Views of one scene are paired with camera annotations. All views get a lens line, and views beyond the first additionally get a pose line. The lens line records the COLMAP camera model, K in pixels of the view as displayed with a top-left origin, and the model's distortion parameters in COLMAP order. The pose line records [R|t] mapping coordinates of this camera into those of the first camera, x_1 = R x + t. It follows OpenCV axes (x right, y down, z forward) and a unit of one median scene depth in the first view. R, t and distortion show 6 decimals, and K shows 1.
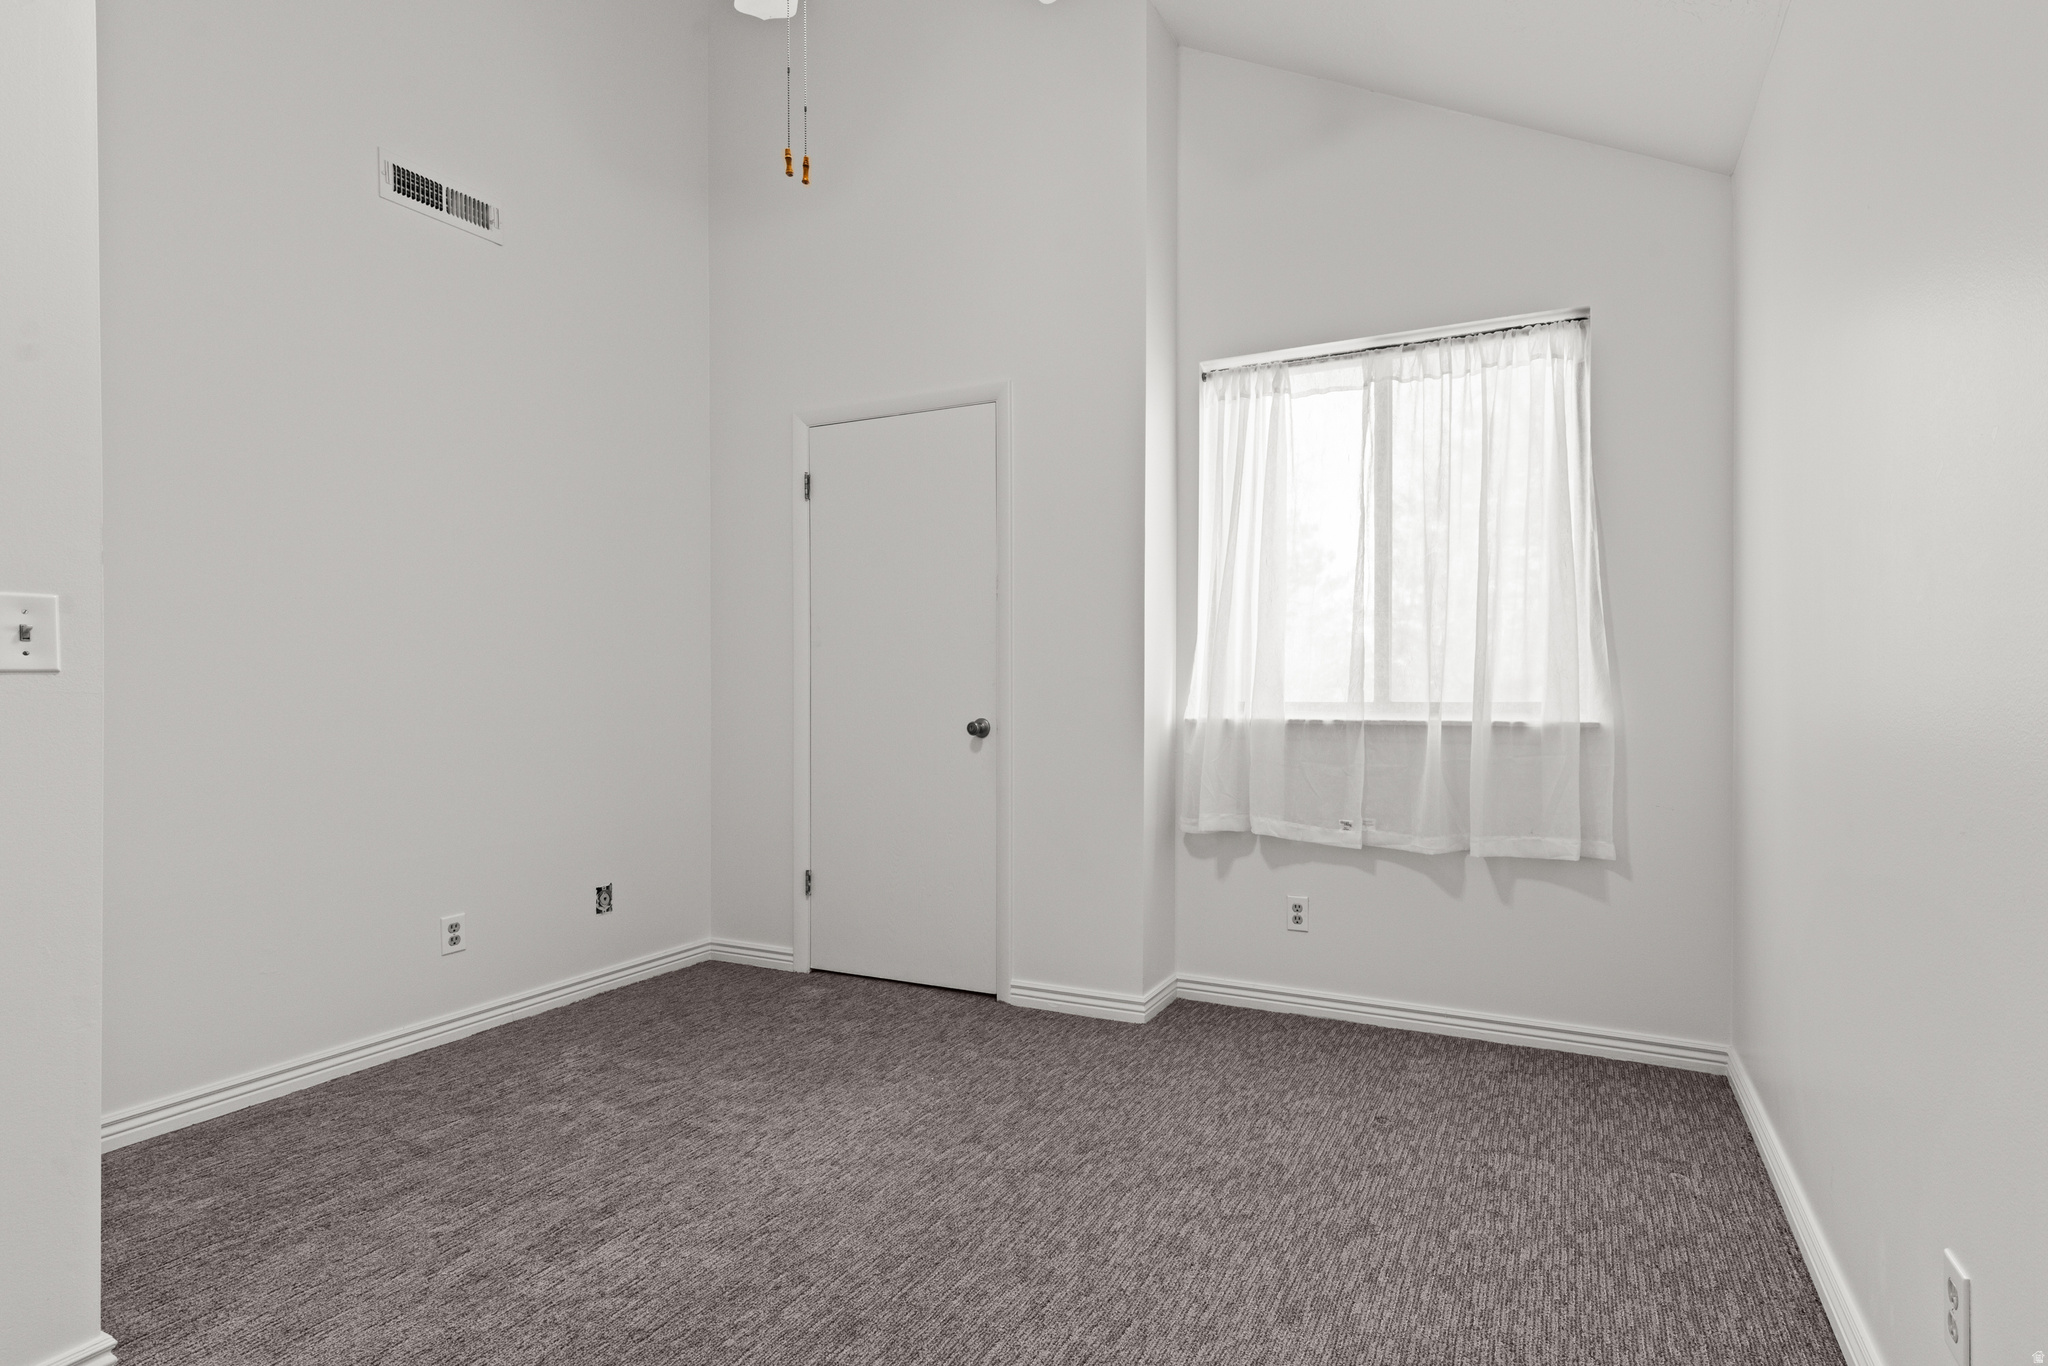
lens RADIAL K [[915.3, 0, 1030.8], [0, 915.3, 693.6], [0, 0, 1]] dist [0.006067, -0.000618]
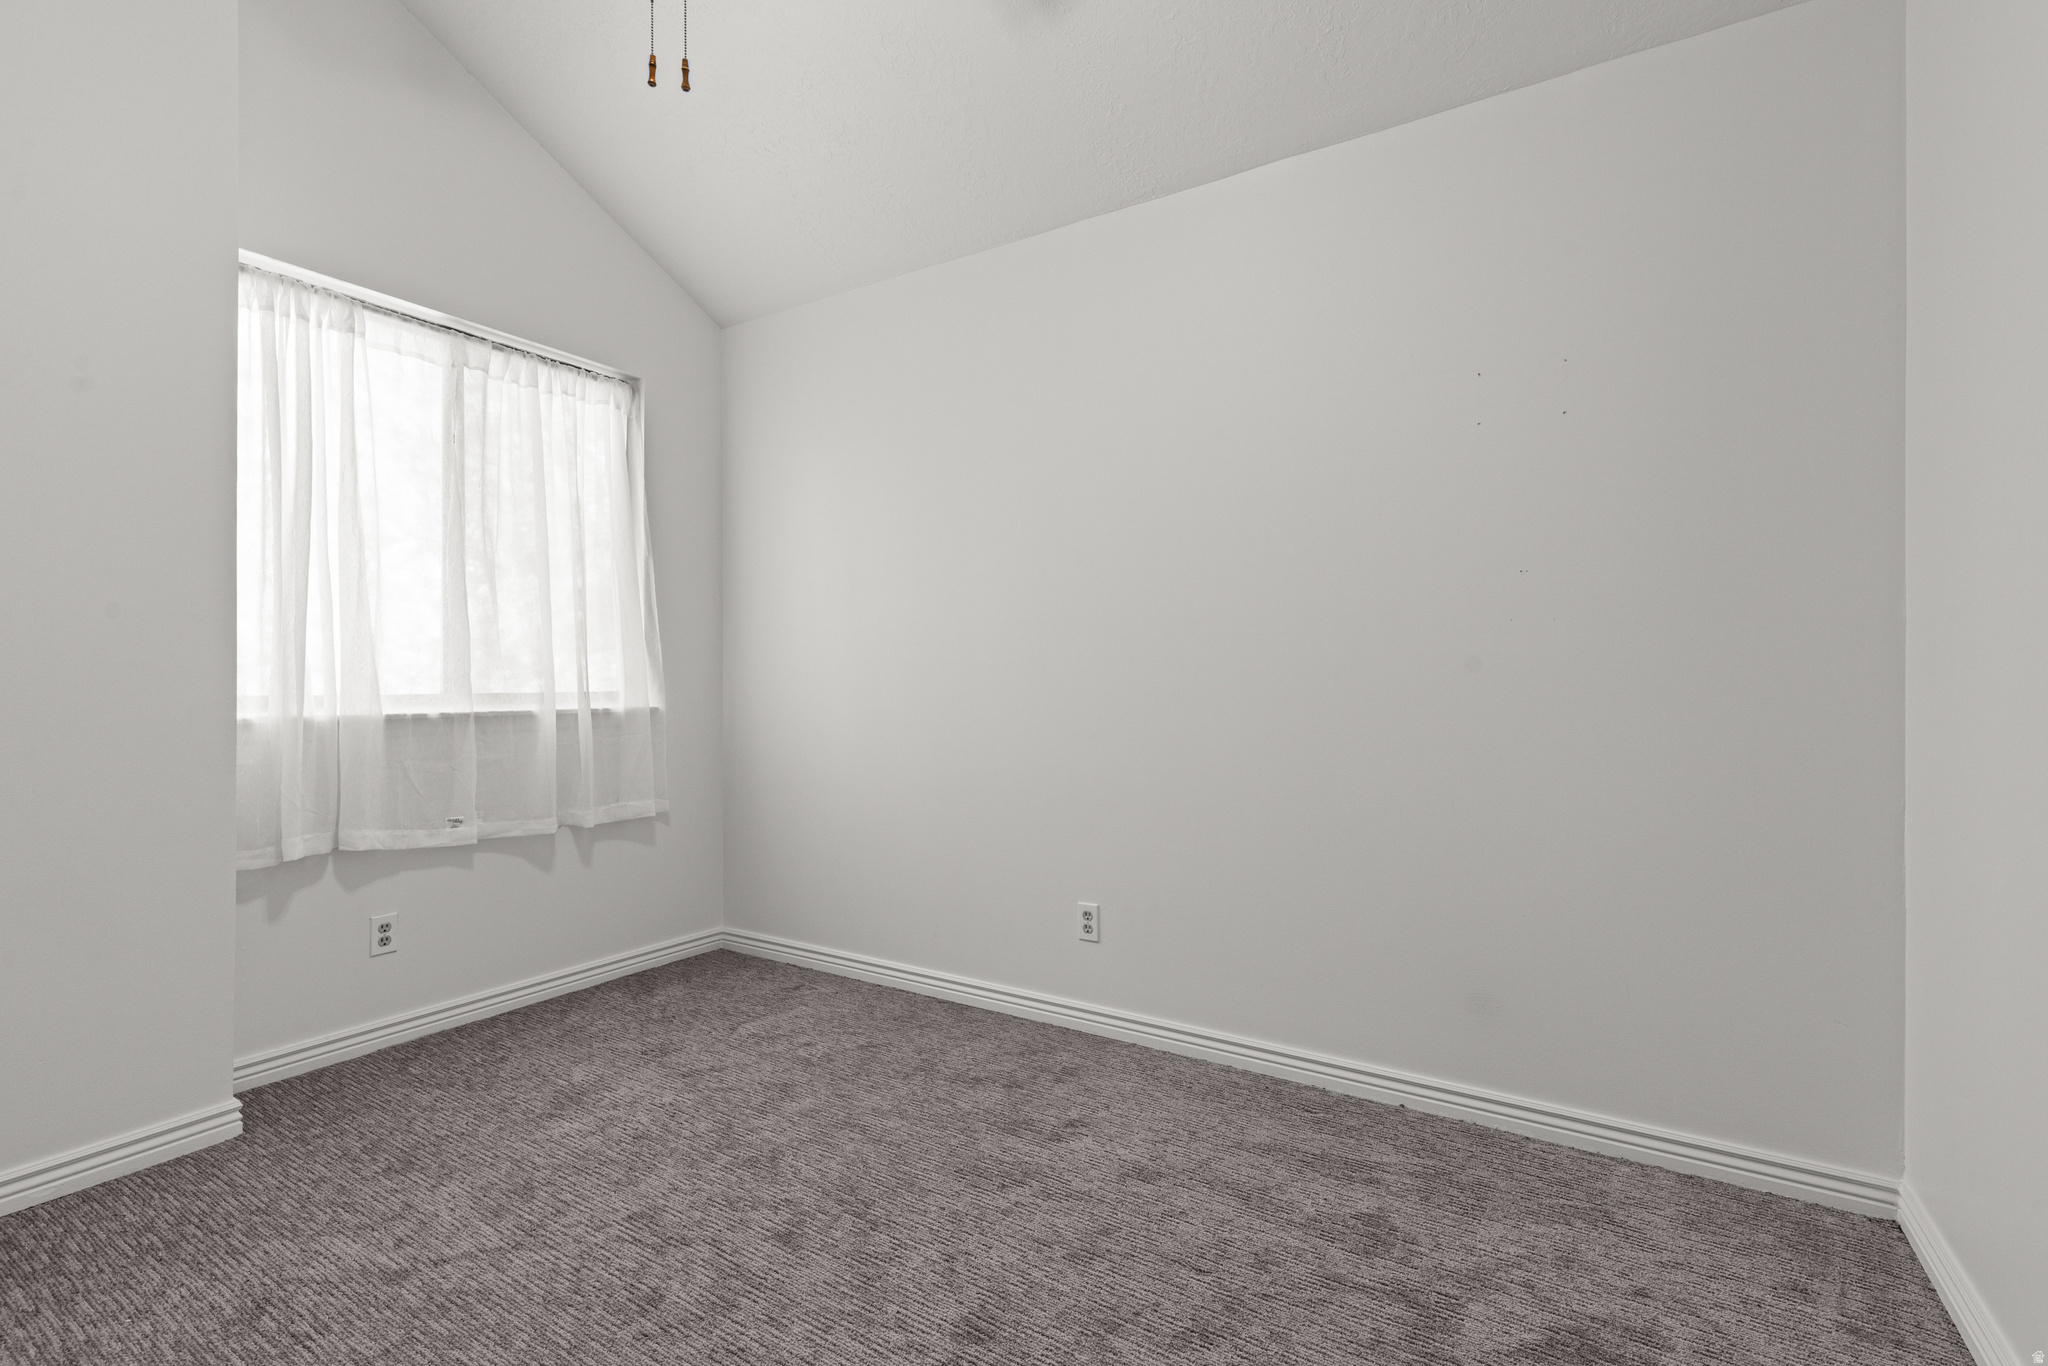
lens RADIAL K [[915.3, 0, 1023.0], [0, 915.3, 683.9], [0, 0, 1]] dist [0.006067, -0.000618]
pose [[0.145603, -0.000081, 0.989343, -0.520282], [0.002724, 0.999996, -0.000319, 0.000752], [-0.989339, 0.002742, 0.145603, 0.273515]]
